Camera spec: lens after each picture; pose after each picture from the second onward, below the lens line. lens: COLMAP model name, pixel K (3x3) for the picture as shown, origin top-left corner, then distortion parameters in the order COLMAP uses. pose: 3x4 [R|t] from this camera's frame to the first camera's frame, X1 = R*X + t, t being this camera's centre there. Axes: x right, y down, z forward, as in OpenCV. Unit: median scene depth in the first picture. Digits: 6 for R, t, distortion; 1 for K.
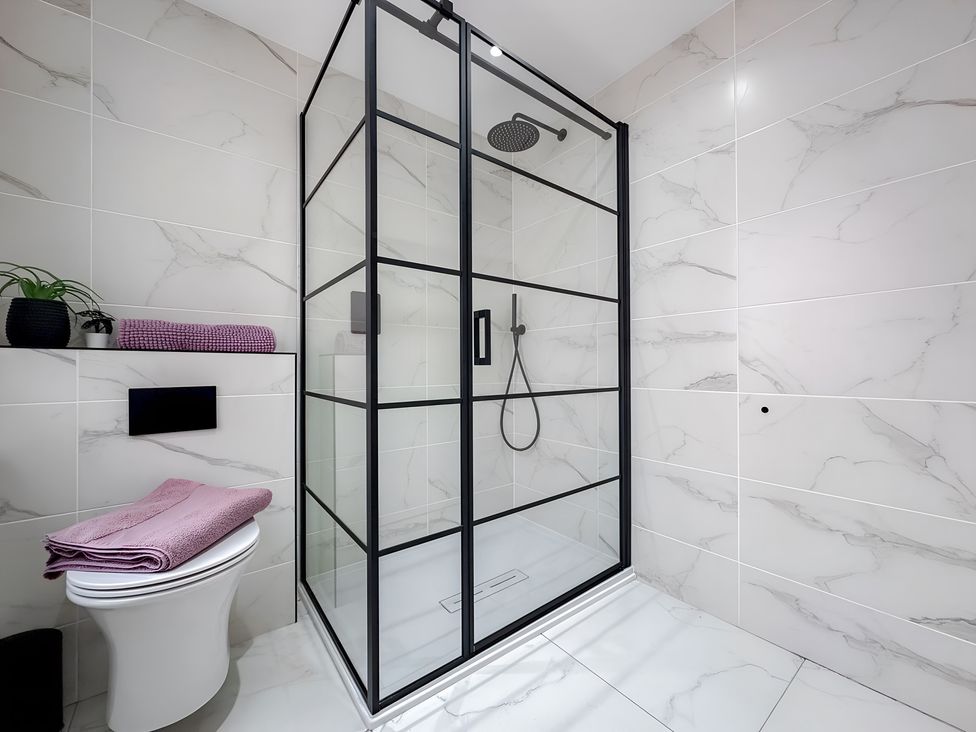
lens RADIAL K [[389.6, 0, 487.9], [0, 389.6, 365.2], [0, 0, 1]] dist [0.001792, 0.000327]
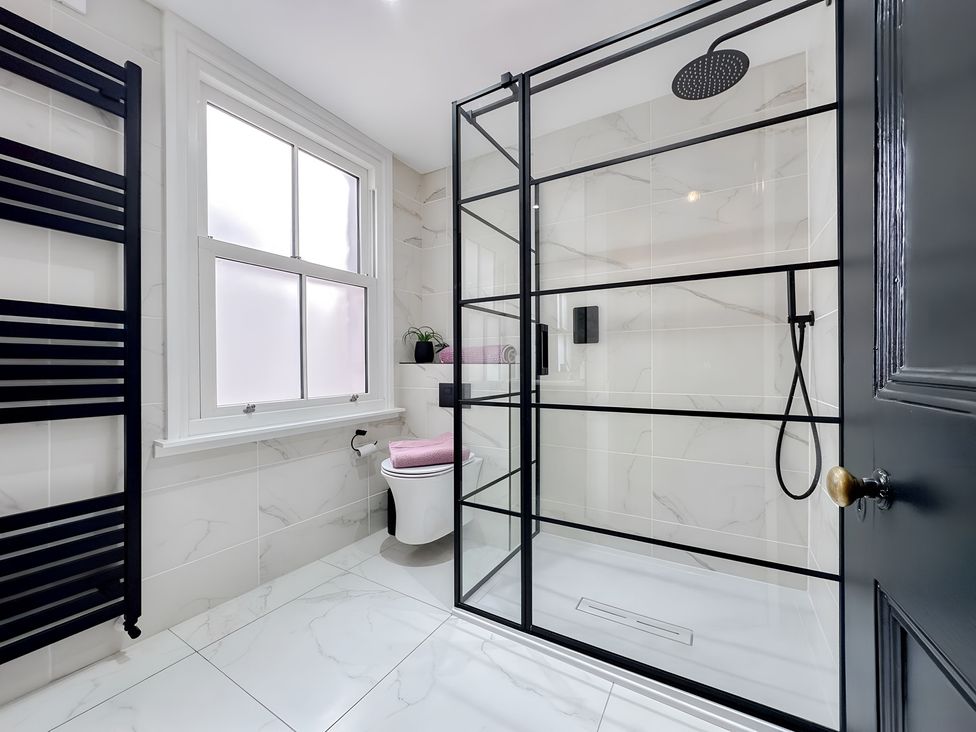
lens RADIAL K [[389.6, 0, 488.7], [0, 389.6, 366.4], [0, 0, 1]] dist [0.001792, 0.000327]
pose [[0.370049, 0.003899, -0.929004, 0.967152], [0.005847, 0.999962, 0.006525, -0.034233], [0.928994, -0.007846, 0.370012, 0.481269]]
